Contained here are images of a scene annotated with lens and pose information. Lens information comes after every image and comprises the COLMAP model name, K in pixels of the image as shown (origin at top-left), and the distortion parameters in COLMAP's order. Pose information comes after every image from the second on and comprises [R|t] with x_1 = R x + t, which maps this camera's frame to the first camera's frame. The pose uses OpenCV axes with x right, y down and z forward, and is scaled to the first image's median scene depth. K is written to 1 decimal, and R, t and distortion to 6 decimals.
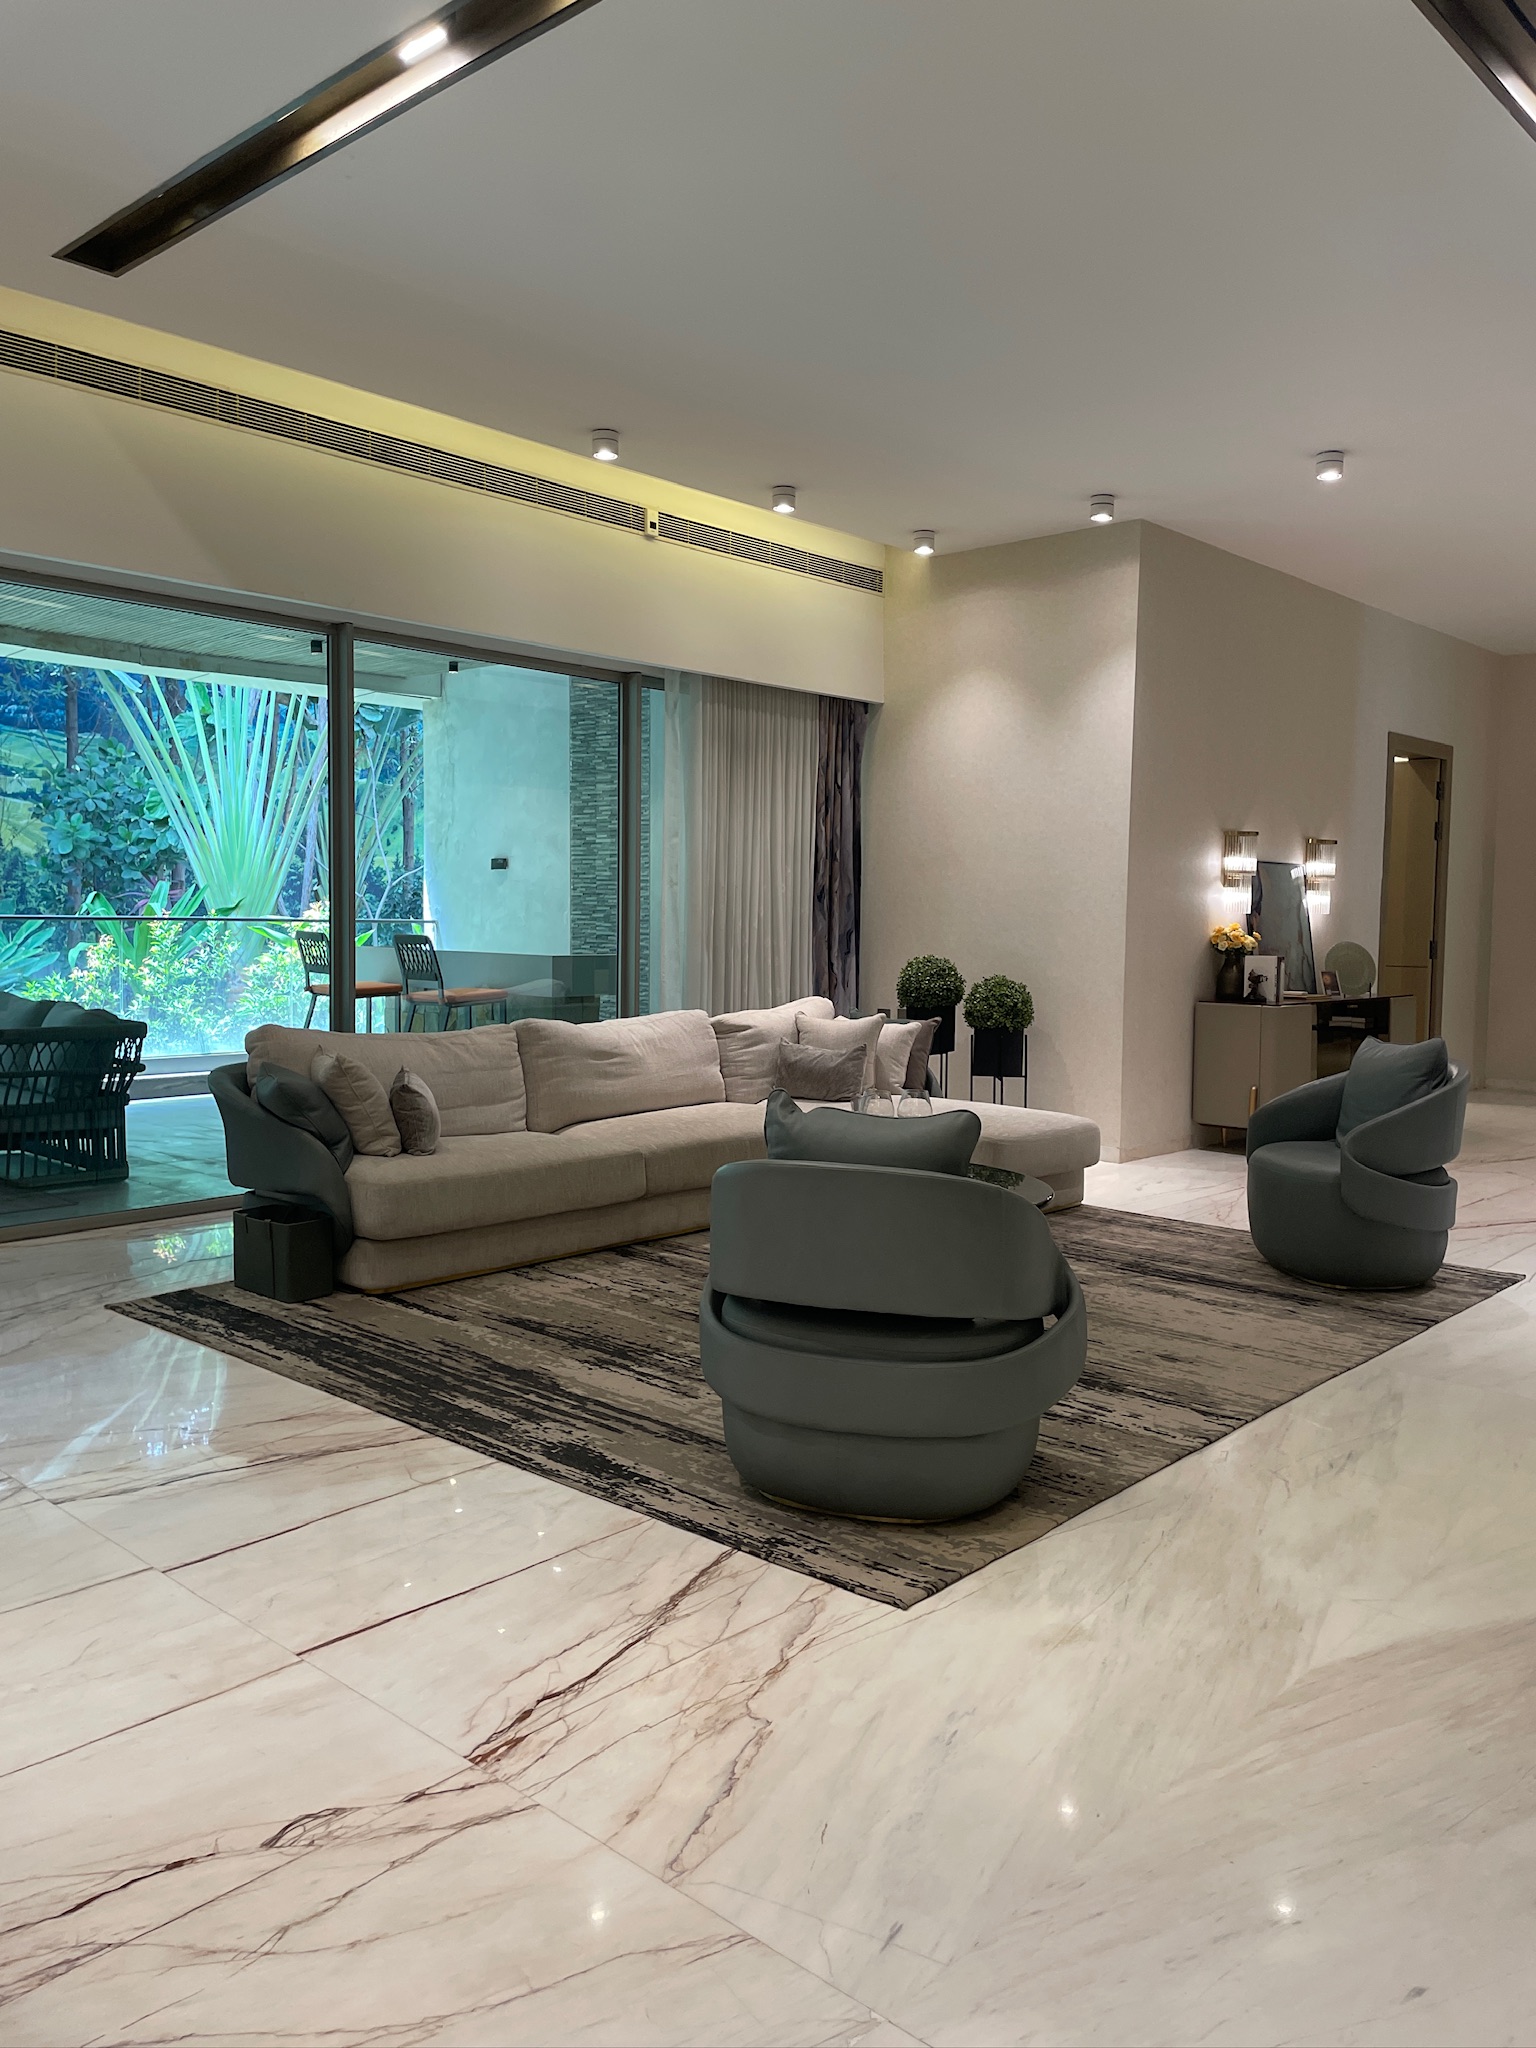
lens RADIAL K [[1558.6, 0, 778.4], [0, 1558.6, 1008.6], [0, 0, 1]] dist [0.055622, -0.004658]
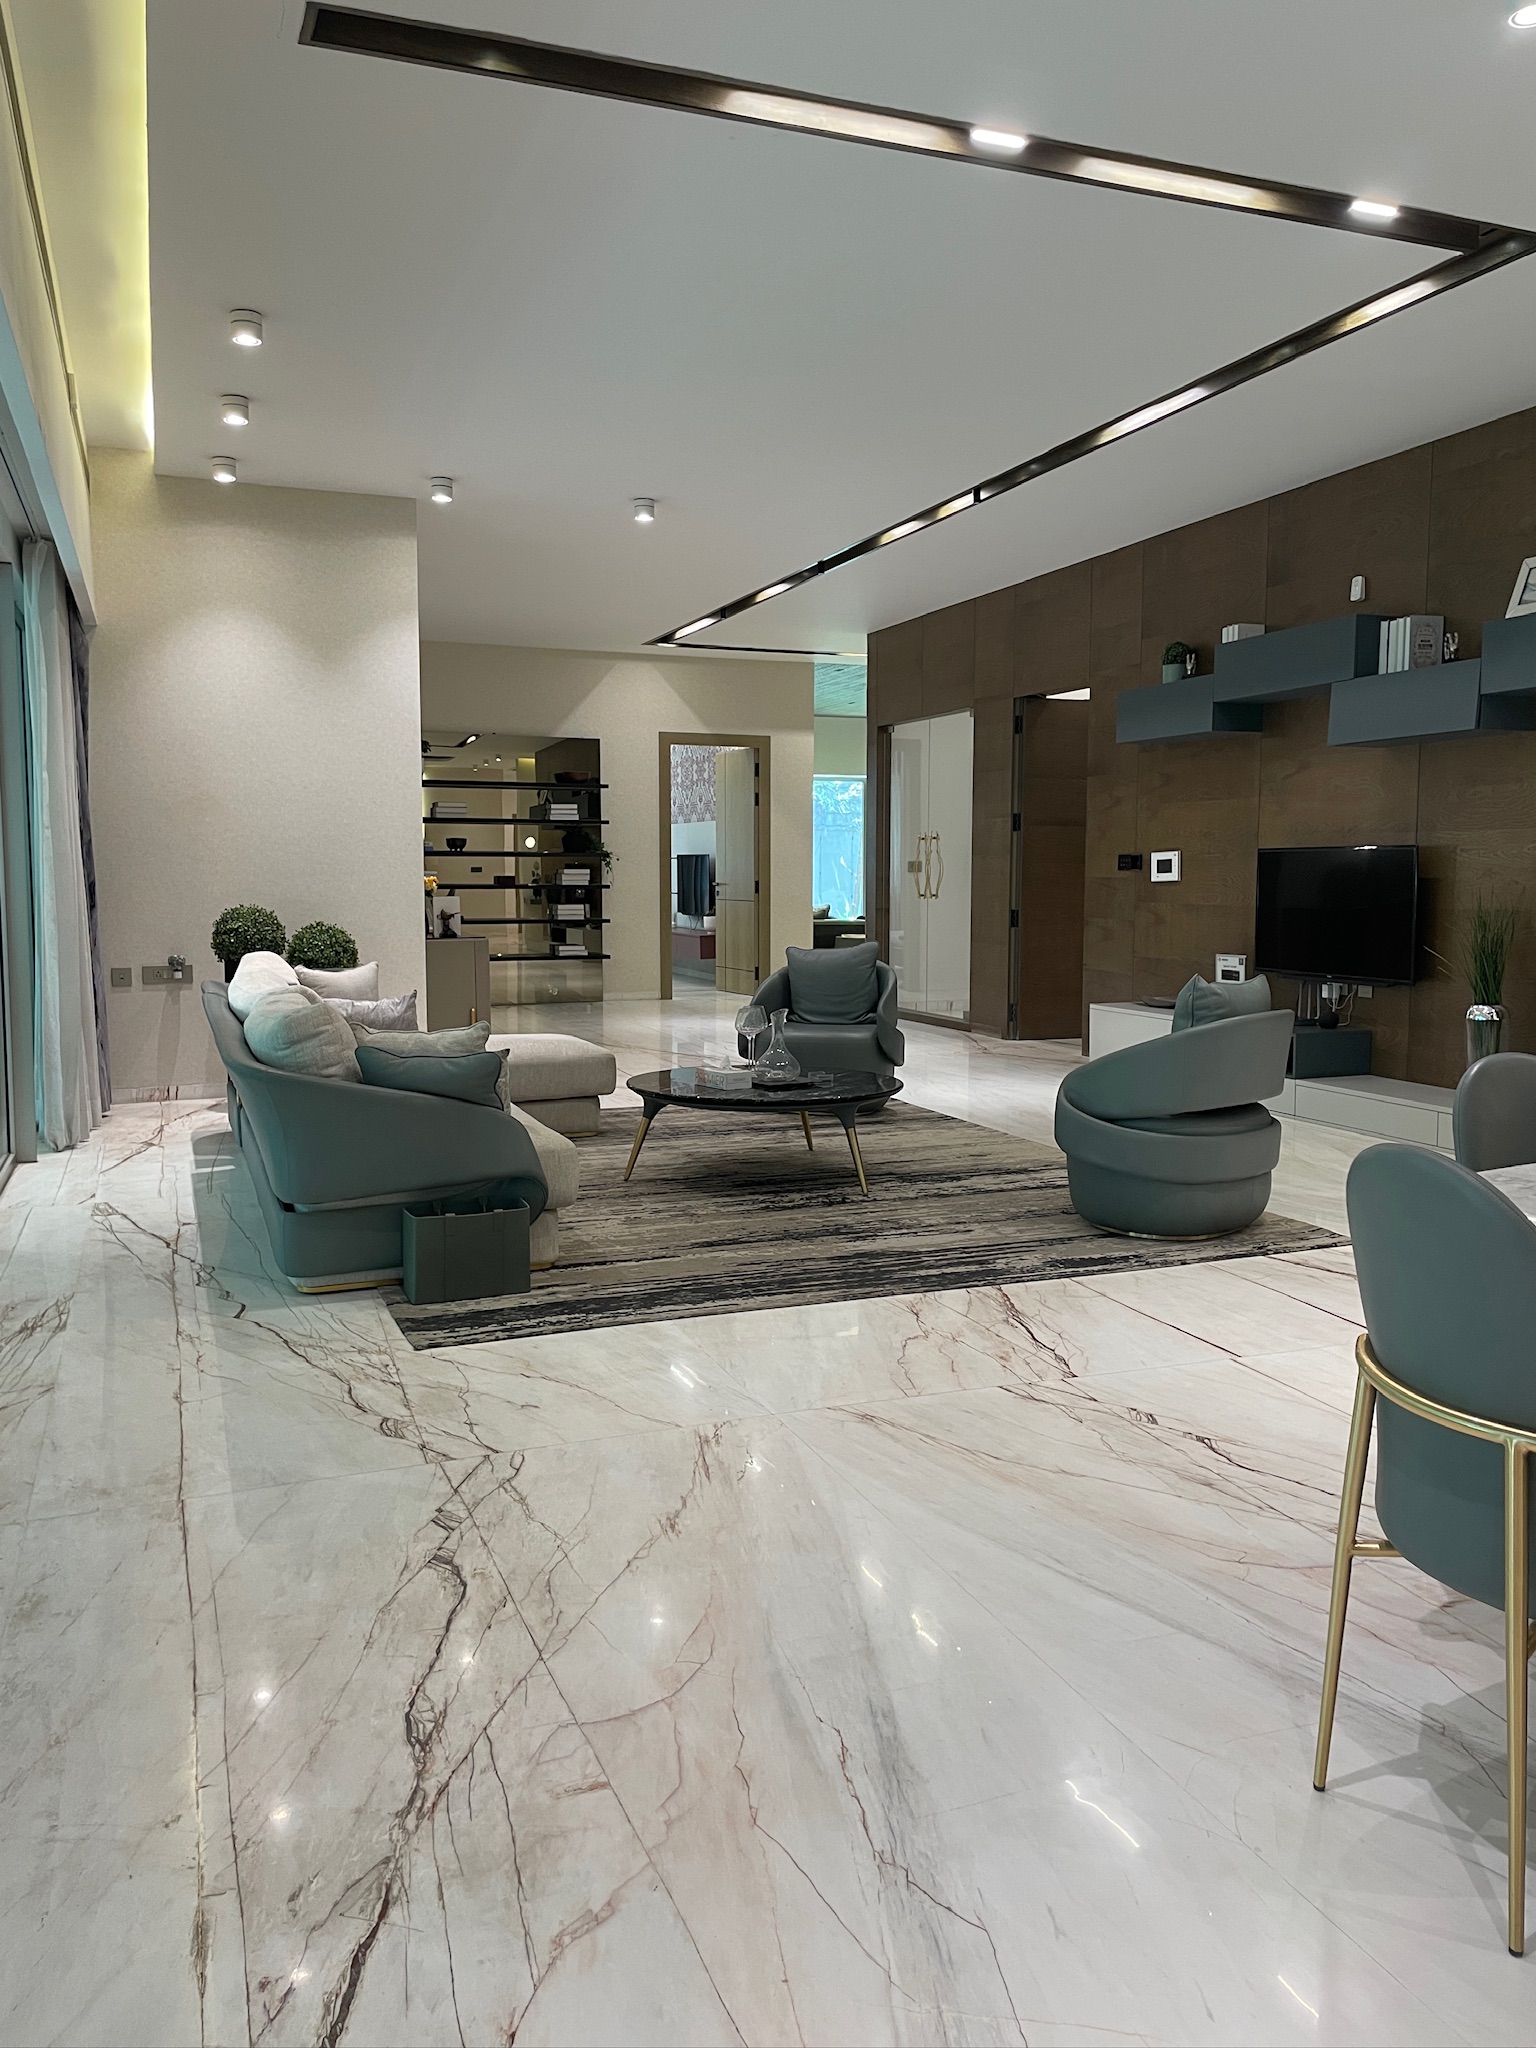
lens RADIAL K [[1558.6, 0, 778.4], [0, 1558.6, 1008.6], [0, 0, 1]] dist [0.055622, -0.004658]
pose [[0.442713, -0.093953, 0.891727, -0.616850], [0.063434, 0.995285, 0.073371, -0.020273], [-0.894417, 0.024083, 0.446586, 0.270683]]
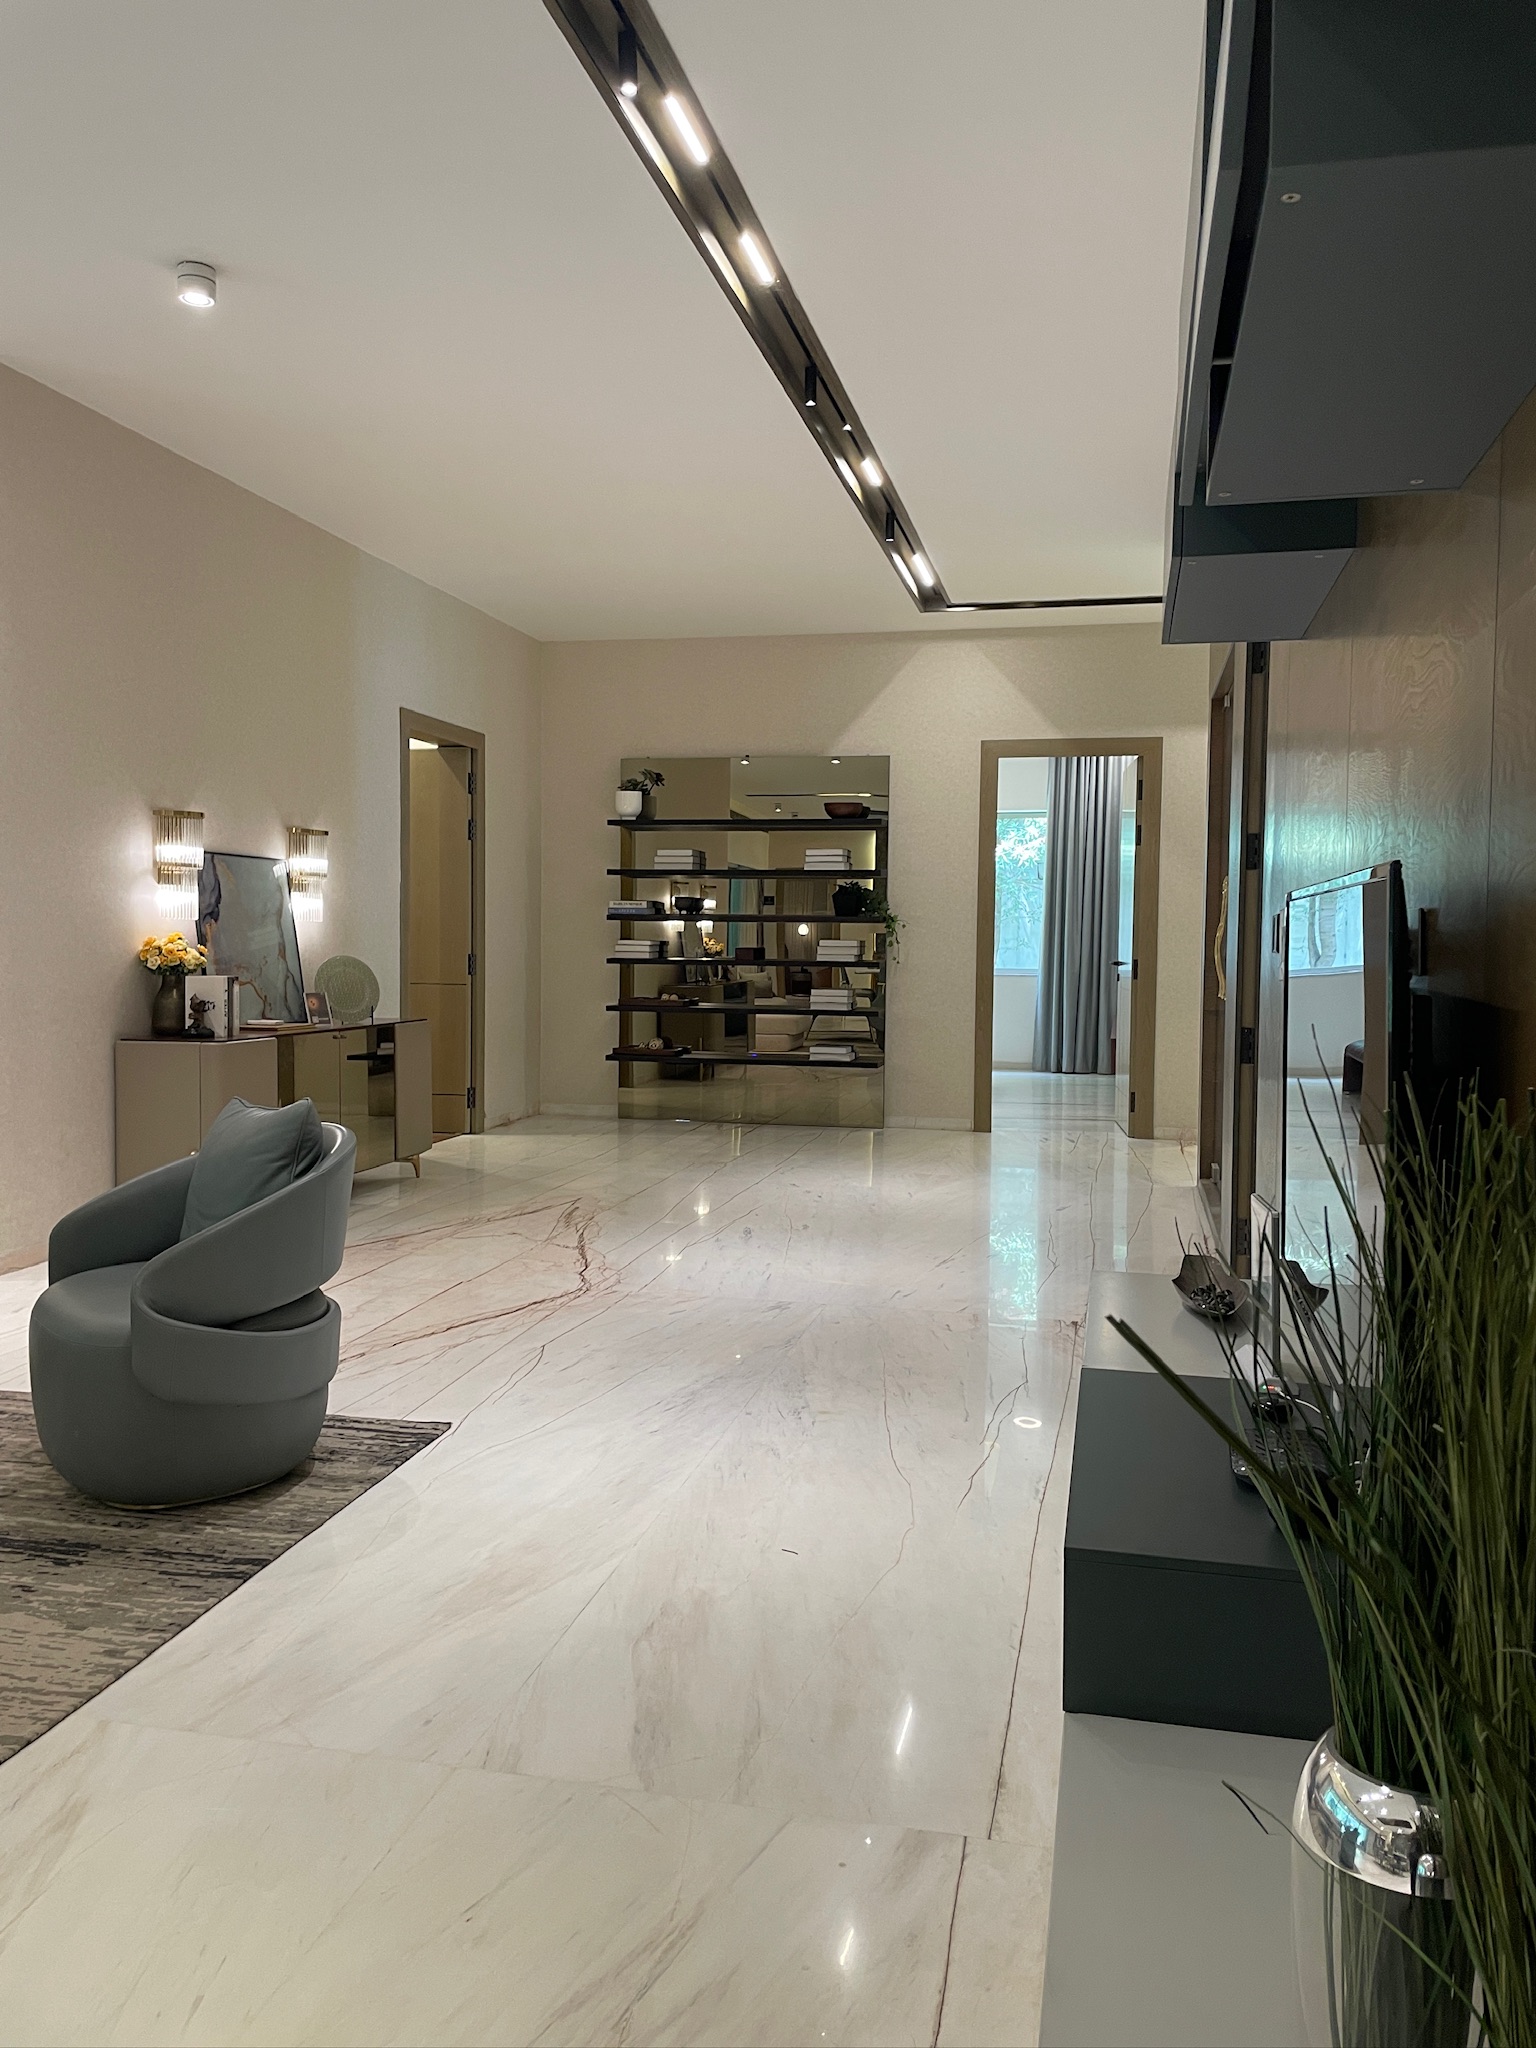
lens RADIAL K [[1558.6, 0, 778.4], [0, 1558.6, 1008.6], [0, 0, 1]] dist [0.055622, -0.004658]
pose [[0.867234, -0.028128, 0.497106, 0.170887], [0.032510, 0.999471, -0.000161, -0.008733], [-0.496839, 0.016300, 0.867690, 0.207108]]
